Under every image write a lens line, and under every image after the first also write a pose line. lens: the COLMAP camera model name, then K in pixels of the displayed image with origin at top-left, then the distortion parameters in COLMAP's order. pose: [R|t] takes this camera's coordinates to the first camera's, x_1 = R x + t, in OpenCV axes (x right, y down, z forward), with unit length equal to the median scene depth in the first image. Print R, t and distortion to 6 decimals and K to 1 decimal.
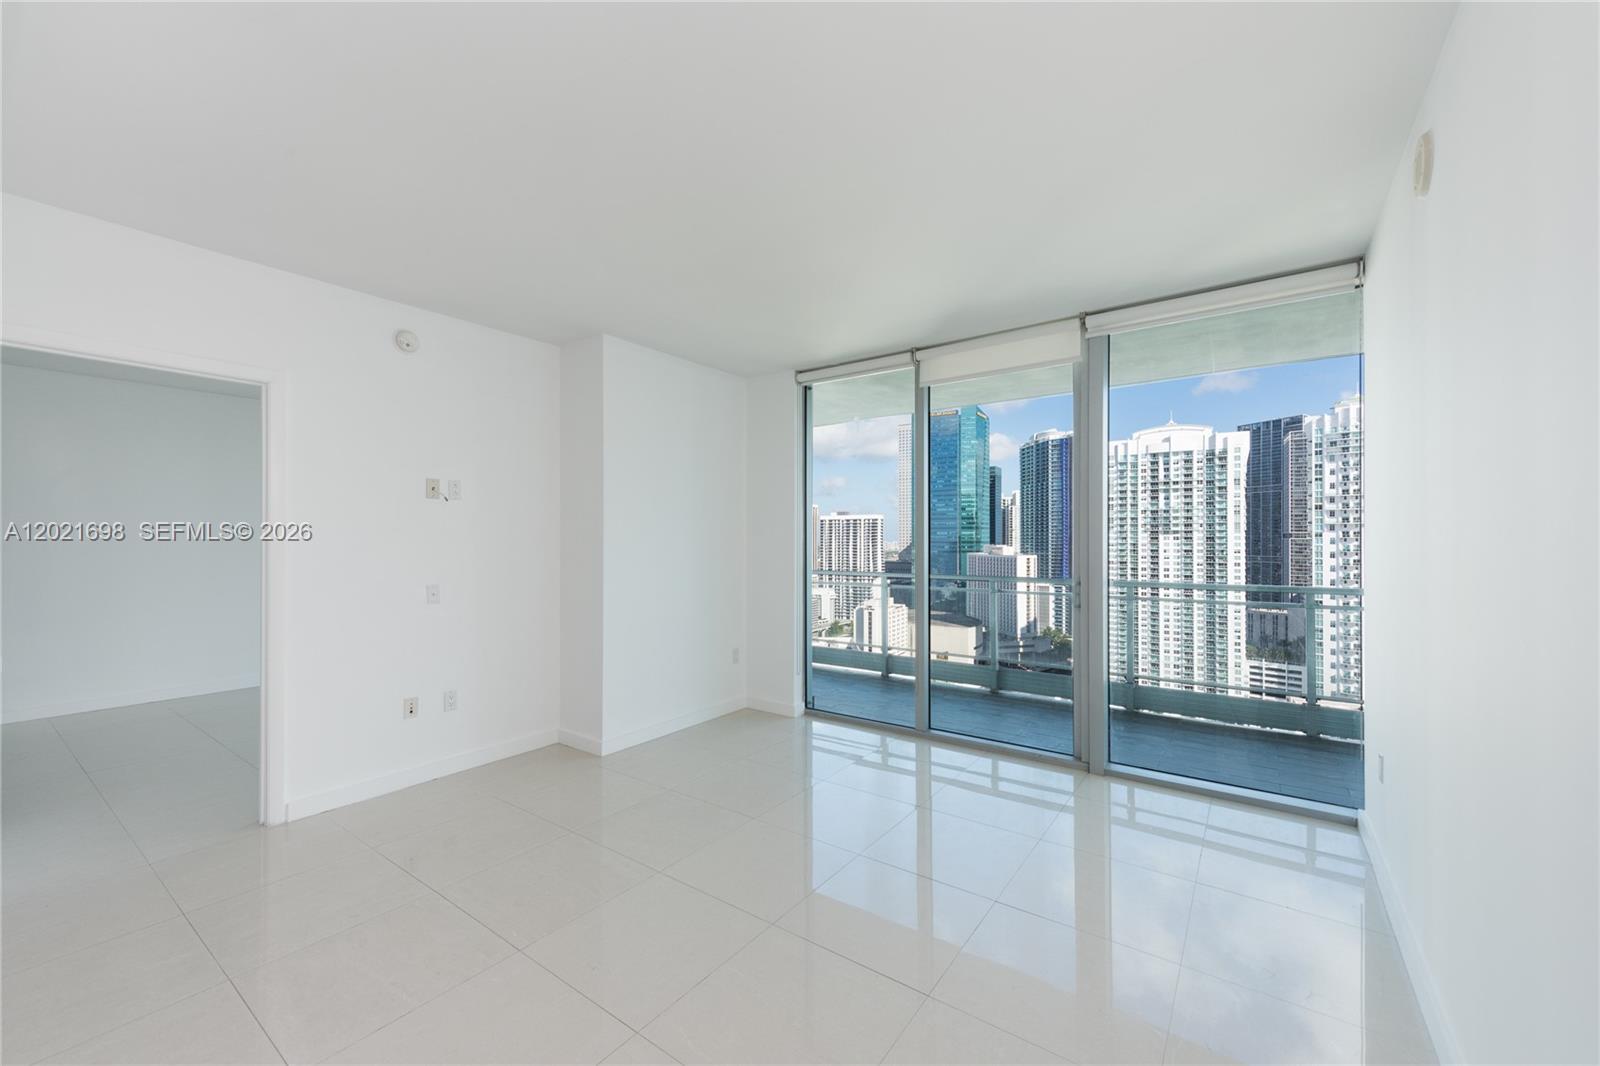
lens RADIAL K [[618.4, 0, 802.1], [0, 618.4, 539.9], [0, 0, 1]] dist [-0.000334, -0.000280]
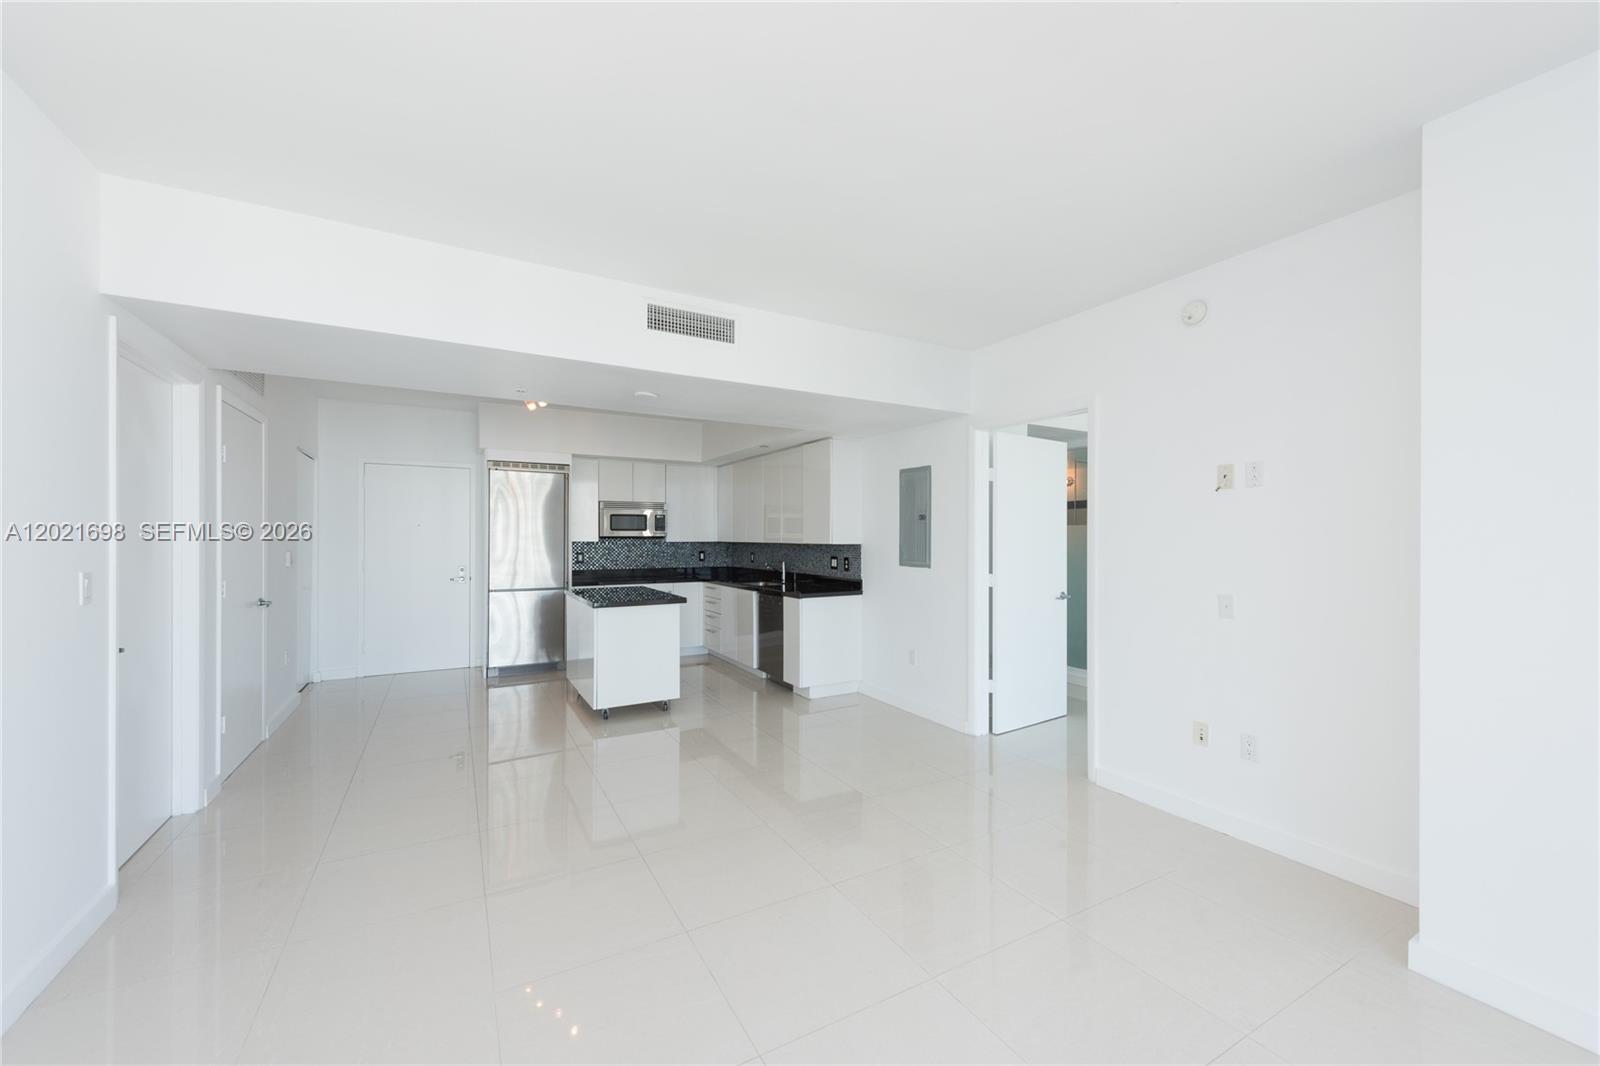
lens RADIAL K [[618.4, 0, 800.8], [0, 618.4, 534.9], [0, 0, 1]] dist [-0.000334, -0.000280]
pose [[-0.416737, -0.001800, -0.909025, 0.377388], [-0.000876, 0.999998, -0.001579, -0.004395], [0.909027, 0.000138, -0.416738, 0.831226]]
